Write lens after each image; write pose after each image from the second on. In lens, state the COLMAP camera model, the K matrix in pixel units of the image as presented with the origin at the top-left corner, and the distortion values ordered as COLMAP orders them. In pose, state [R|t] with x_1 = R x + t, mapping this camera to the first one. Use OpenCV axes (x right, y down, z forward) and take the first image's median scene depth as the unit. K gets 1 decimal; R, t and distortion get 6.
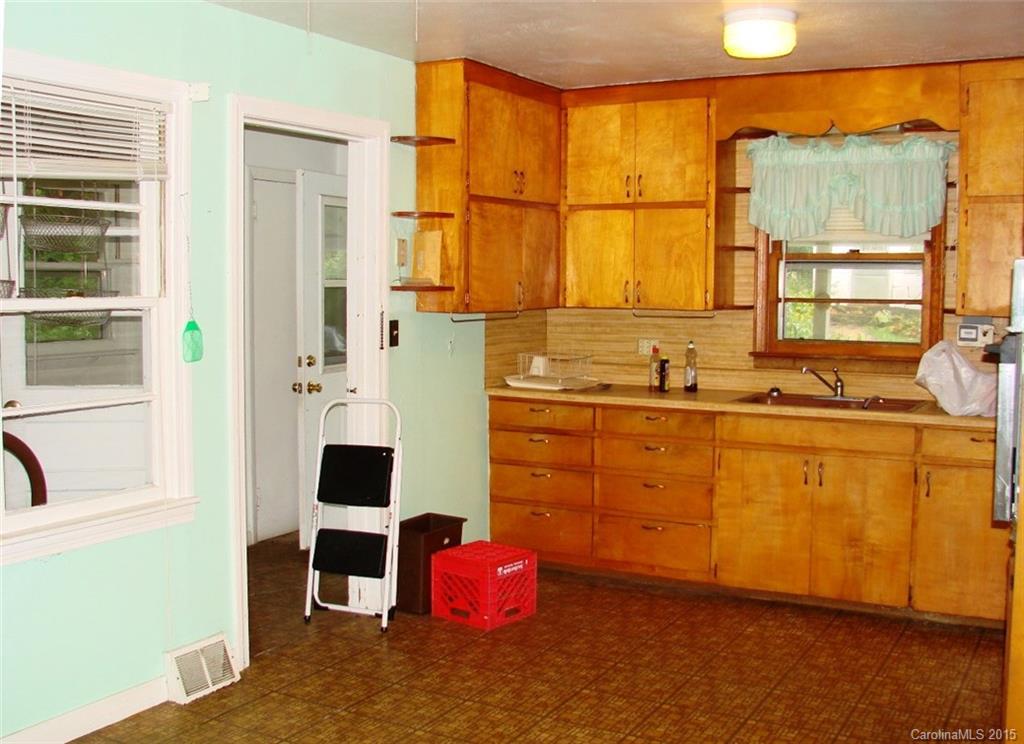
lens RADIAL K [[1104.0, 0, 512.0], [0, 1104.0, 372.0], [0, 0, 1]] dist [-0.141962, 0.026085]
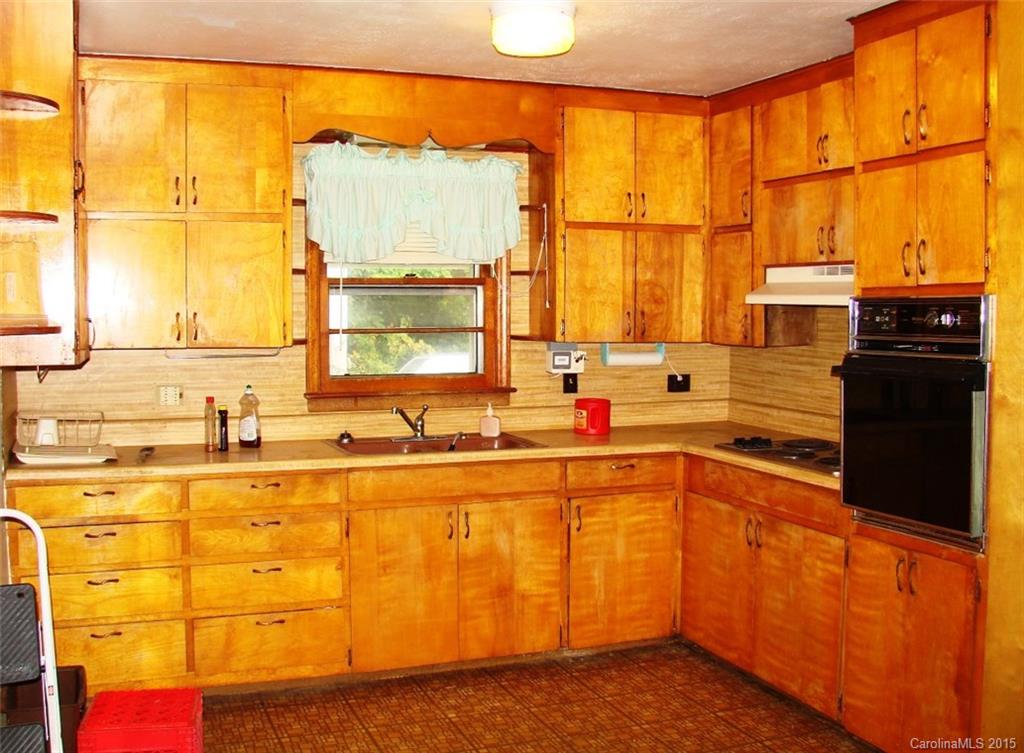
lens RADIAL K [[1121.4, 0, 512.0], [0, 1121.4, 376.5], [0, 0, 1]] dist [-0.192986, 0.031692]
pose [[0.646496, -0.055733, 0.760879, -0.352758], [0.063330, 0.997806, 0.019278, -0.040105], [-0.760285, 0.035723, 0.648607, 0.340124]]
